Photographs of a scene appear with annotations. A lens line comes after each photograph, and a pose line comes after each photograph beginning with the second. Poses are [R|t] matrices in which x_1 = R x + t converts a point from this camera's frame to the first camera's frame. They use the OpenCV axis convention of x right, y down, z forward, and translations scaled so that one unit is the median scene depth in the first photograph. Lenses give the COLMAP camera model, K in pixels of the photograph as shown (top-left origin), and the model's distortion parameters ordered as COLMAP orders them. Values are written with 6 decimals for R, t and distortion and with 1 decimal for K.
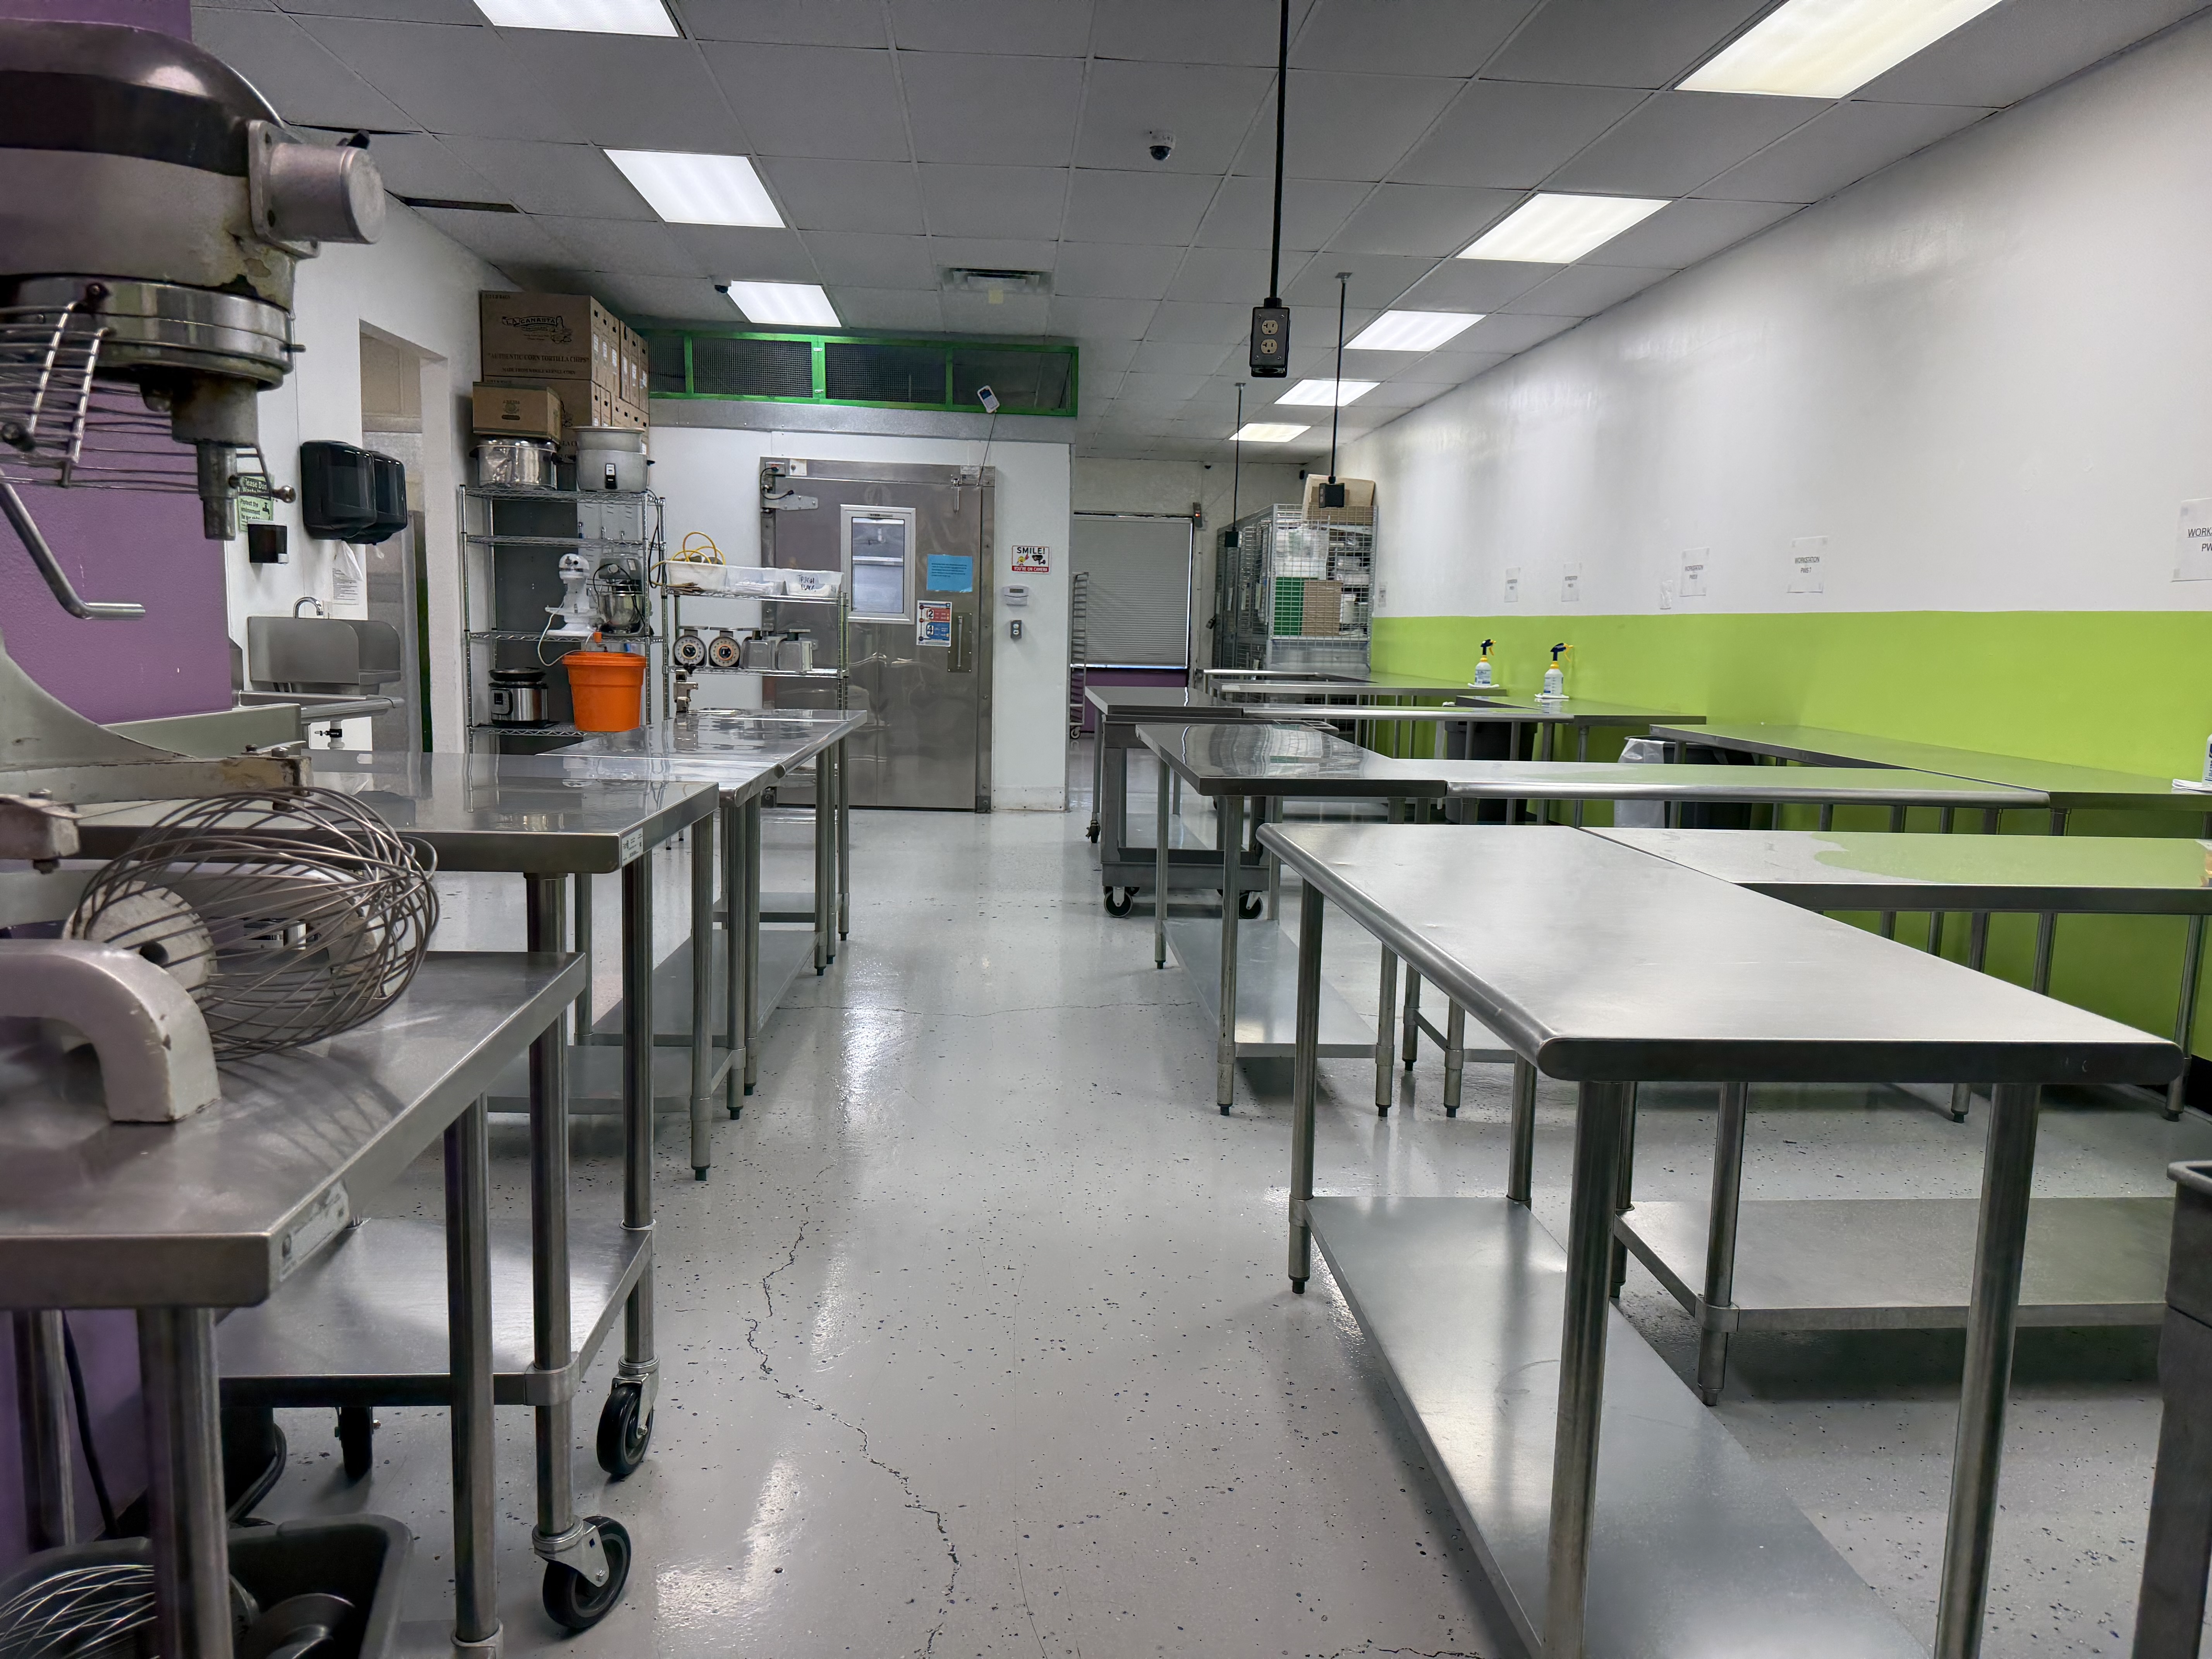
lens RADIAL K [[1564.0, 0, 1106.0], [0, 1564.0, 829.5], [0, 0, 1]] dist [-0.003011, -0.004472]
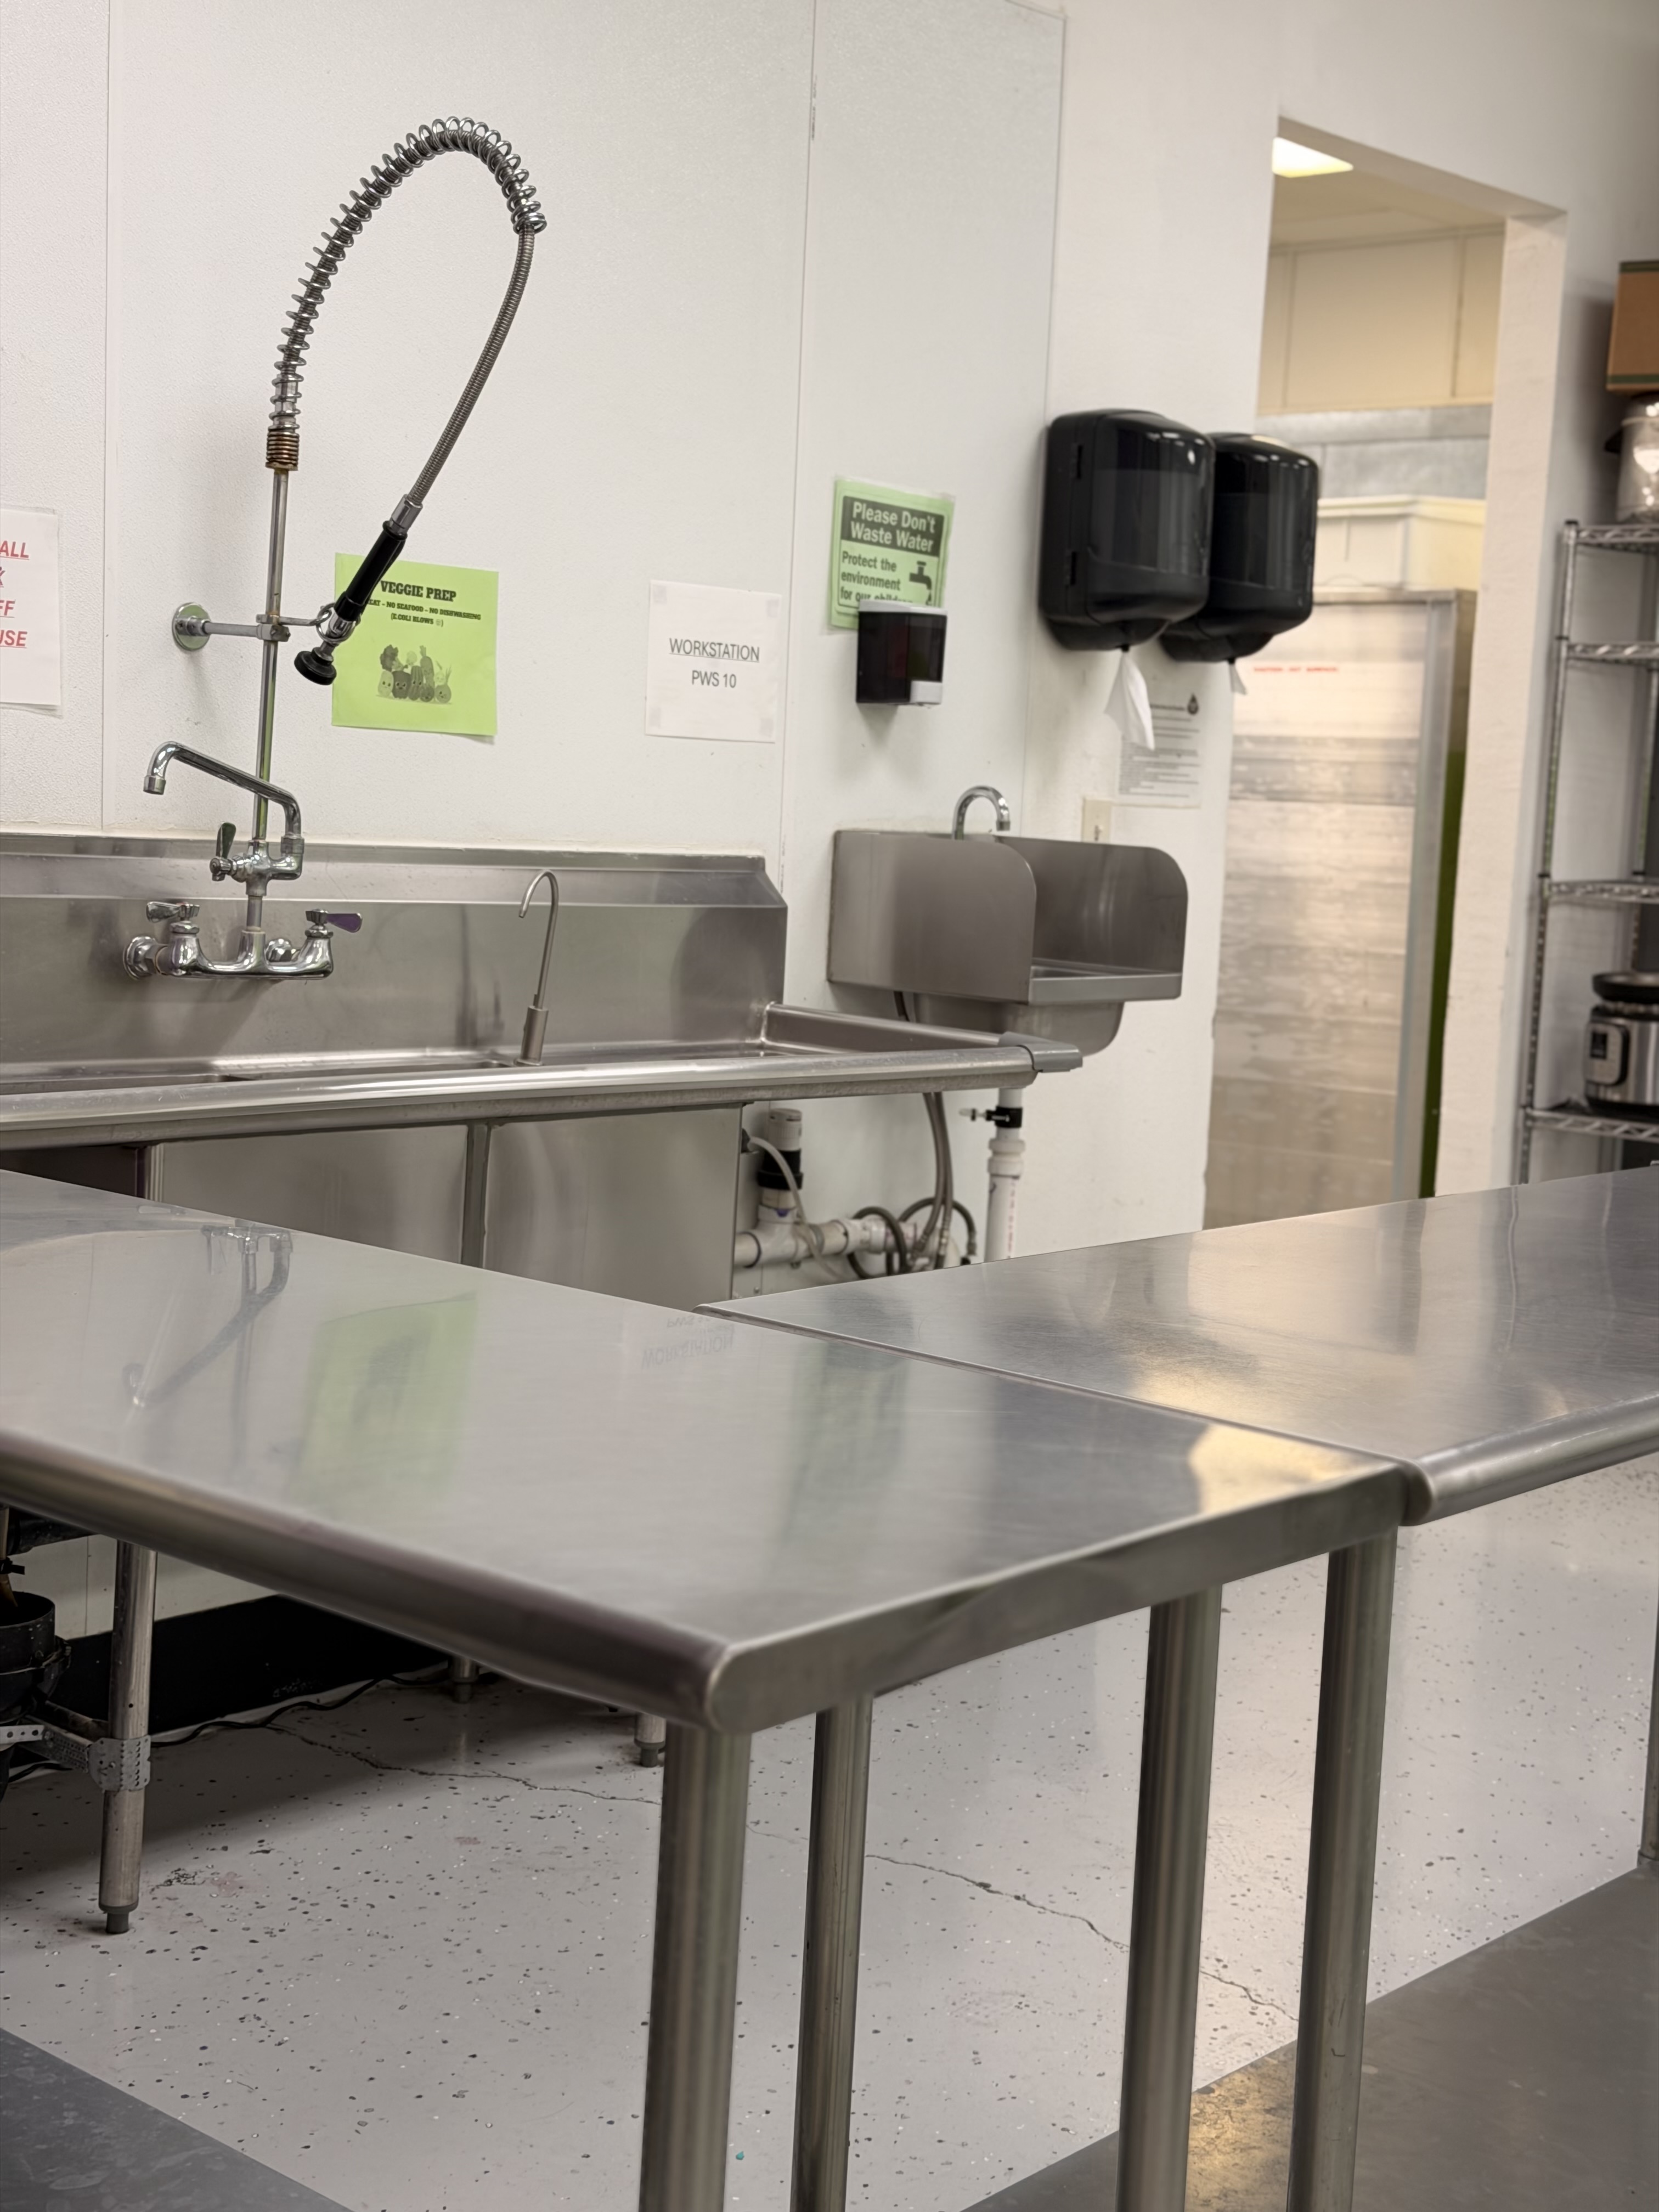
lens RADIAL K [[3072.1, 0, 829.5], [0, 3072.1, 1106.0], [0, 0, 1]] dist [0.186785, -0.336856]
pose [[0.727252, 0.093285, -0.680002, 0.097096], [-0.125331, 0.992113, 0.002063, -0.257200], [0.674831, 0.083725, 0.733207, 1.595438]]
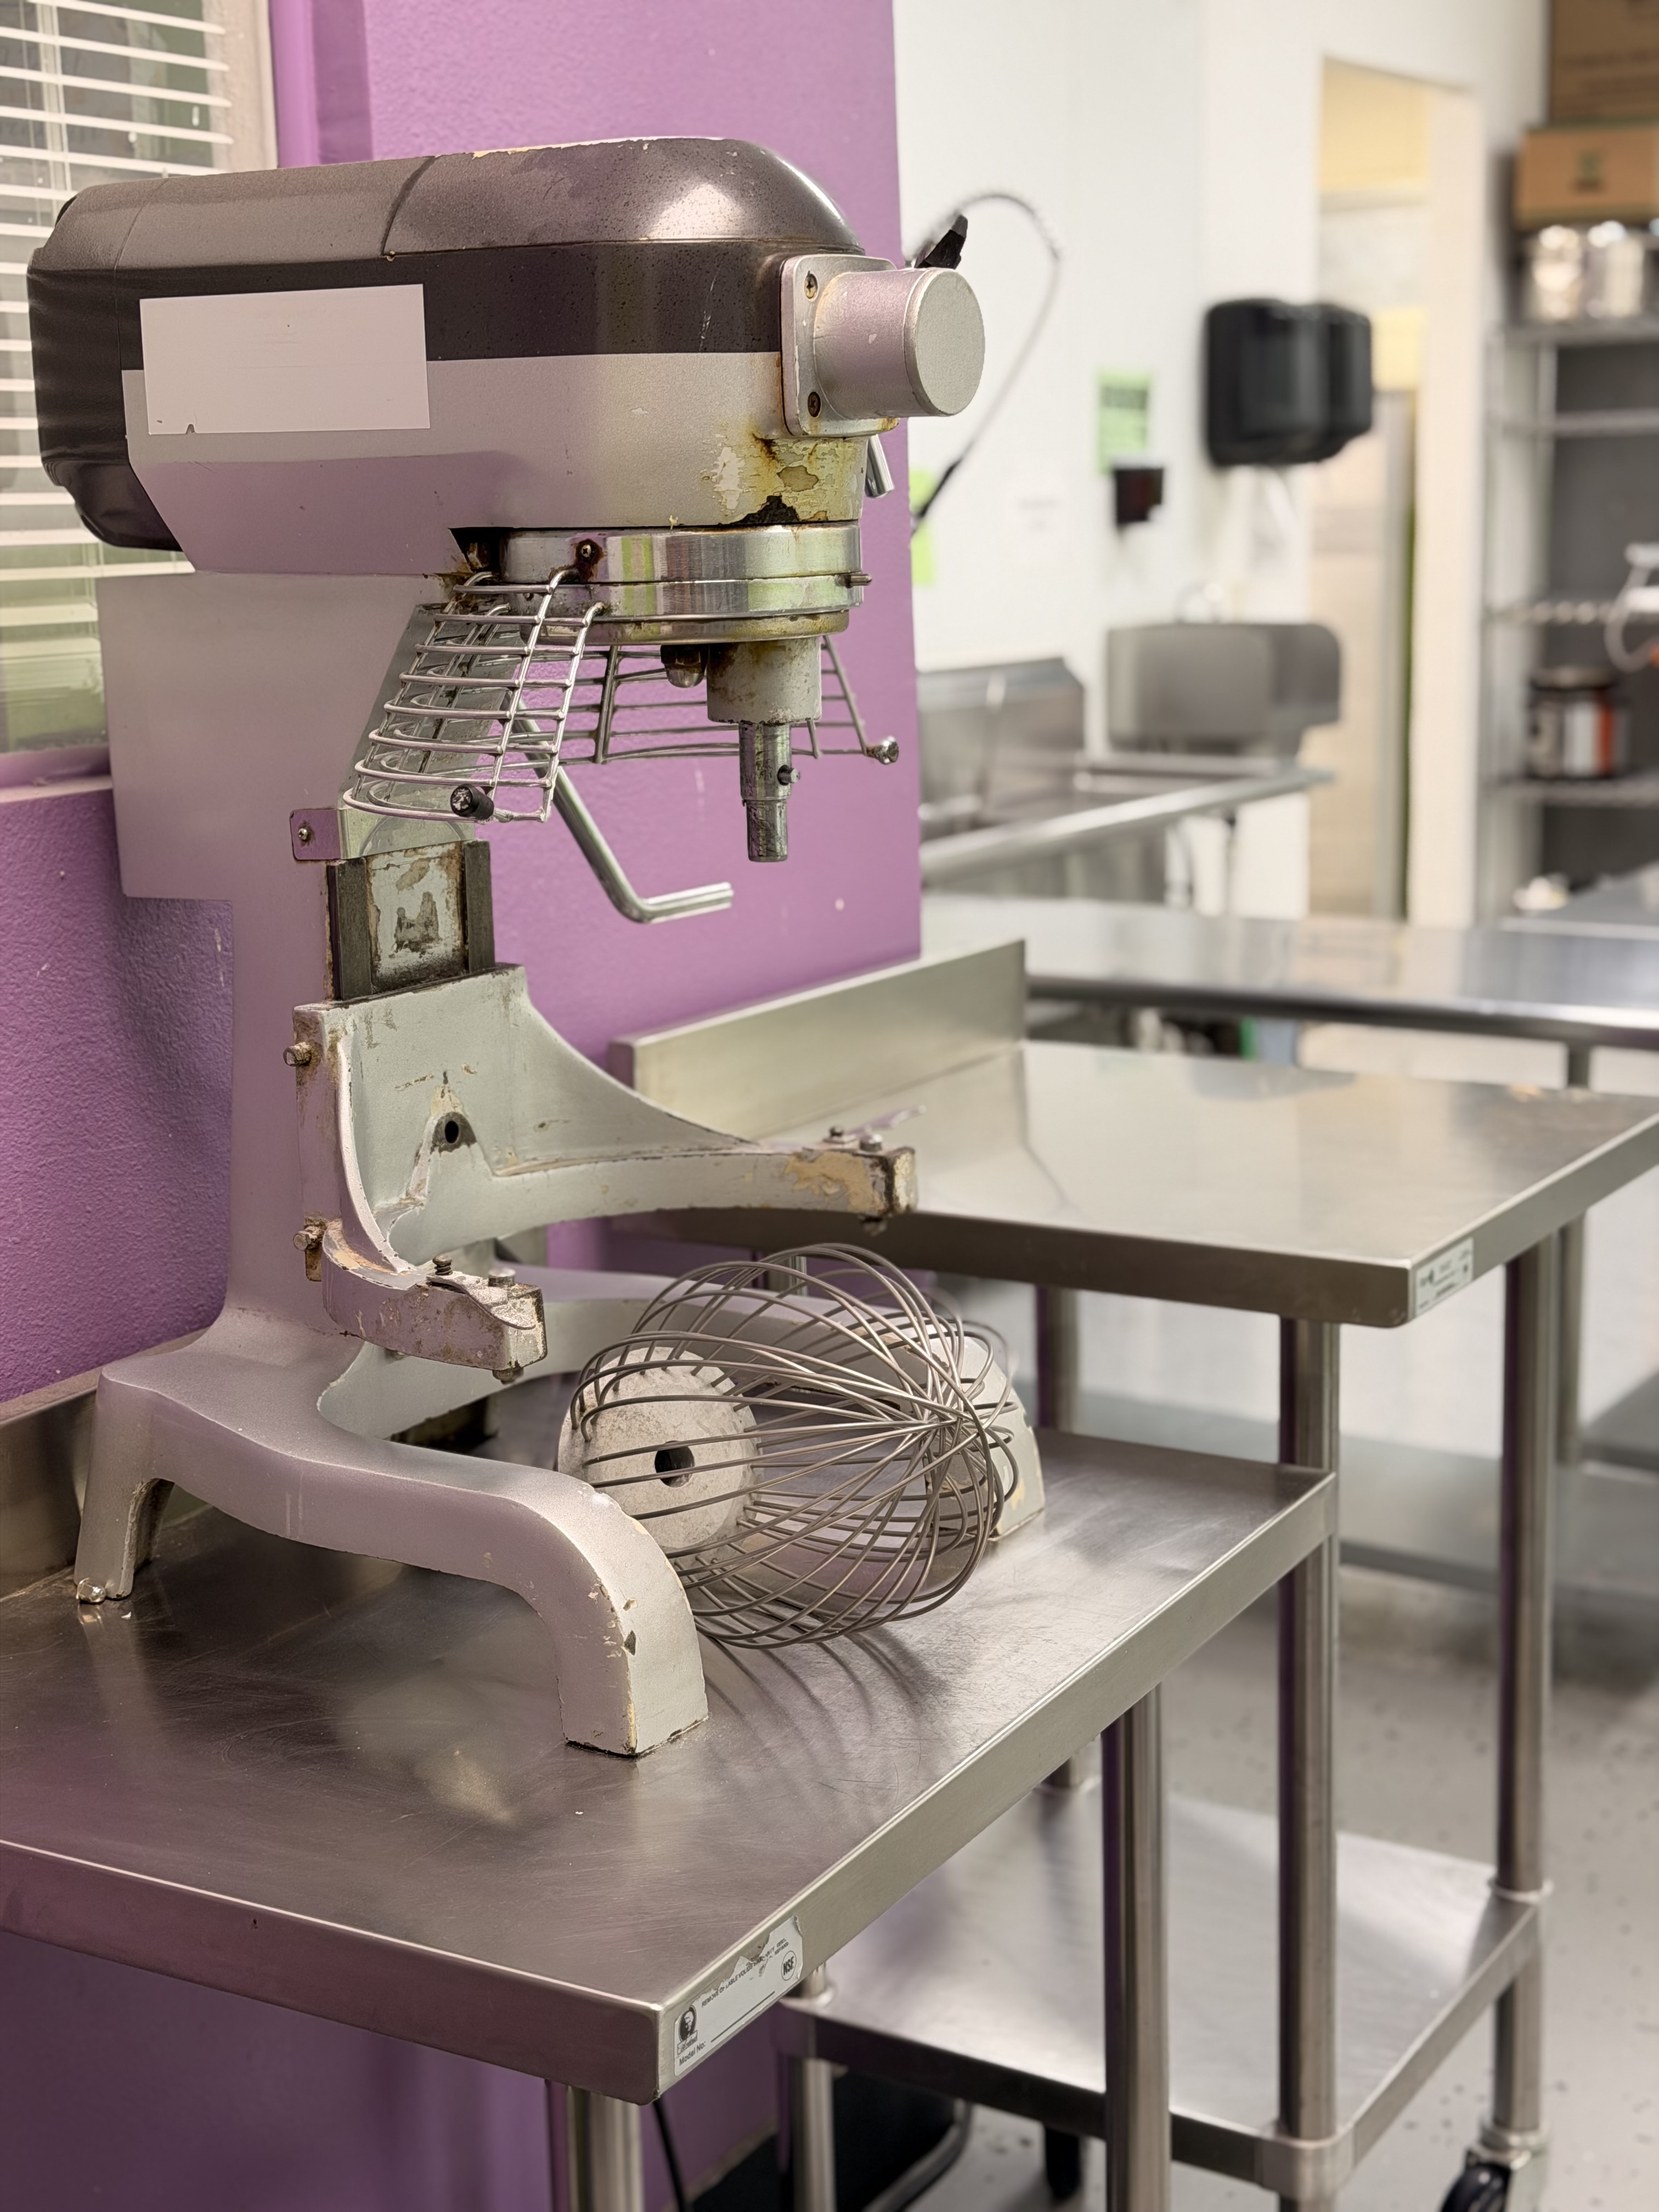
lens RADIAL K [[3072.1, 0, 829.5], [0, 3072.1, 1106.0], [0, 0, 1]] dist [0.186785, -0.336856]
pose [[0.814466, 0.067884, -0.576226, 0.198842], [-0.029599, 0.996700, 0.075581, -0.163658], [0.579455, -0.044502, 0.813788, -0.055343]]
